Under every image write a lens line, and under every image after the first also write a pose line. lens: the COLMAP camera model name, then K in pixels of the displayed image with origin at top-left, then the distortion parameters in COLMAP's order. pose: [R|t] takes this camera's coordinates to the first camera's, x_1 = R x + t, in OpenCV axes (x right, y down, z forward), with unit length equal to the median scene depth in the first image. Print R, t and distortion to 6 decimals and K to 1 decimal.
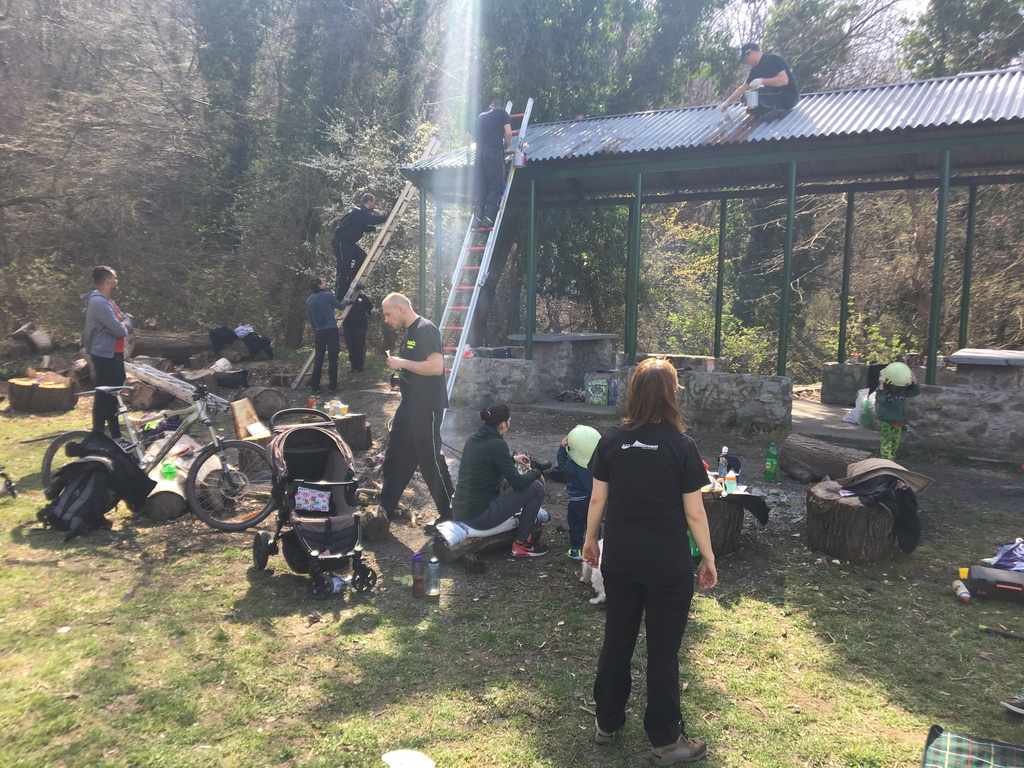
lens RADIAL K [[879.2, 0, 507.6], [0, 879.2, 408.7], [0, 0, 1]] dist [0.099354, -0.139626]
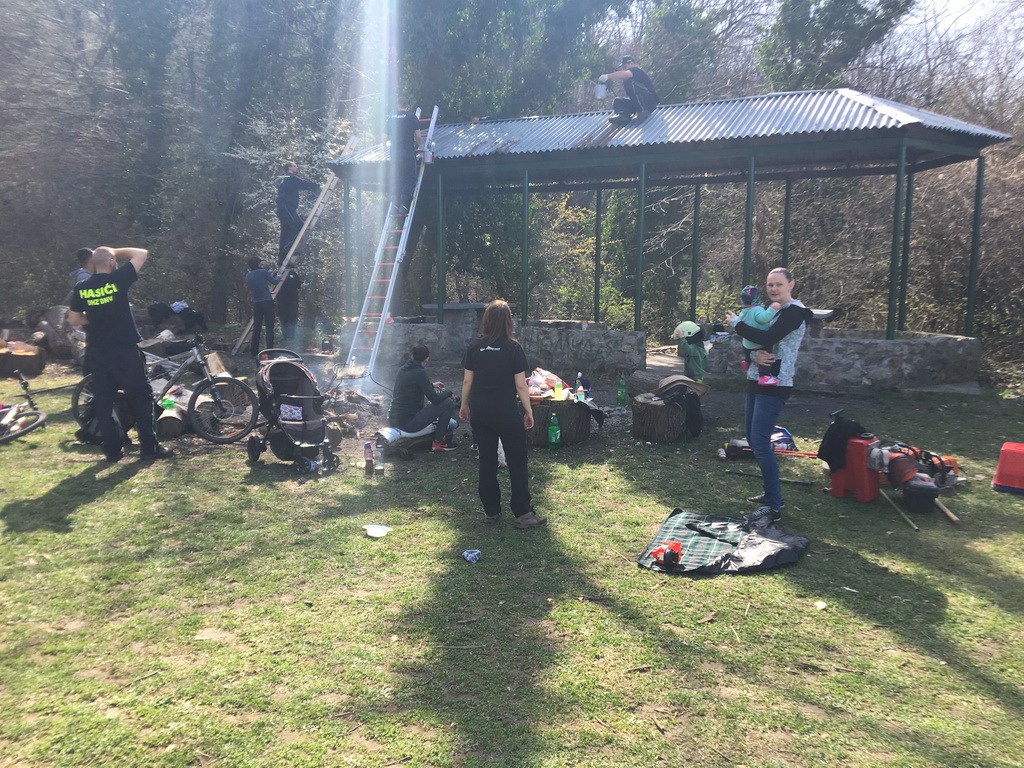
lens RADIAL K [[879.2, 0, 507.6], [0, 879.2, 408.7], [0, 0, 1]] dist [0.099354, -0.139626]
pose [[0.994887, -0.024909, 0.097876, -0.005901], [0.022758, 0.999476, 0.023028, 0.036357], [-0.098399, -0.020683, 0.994932, -0.223190]]
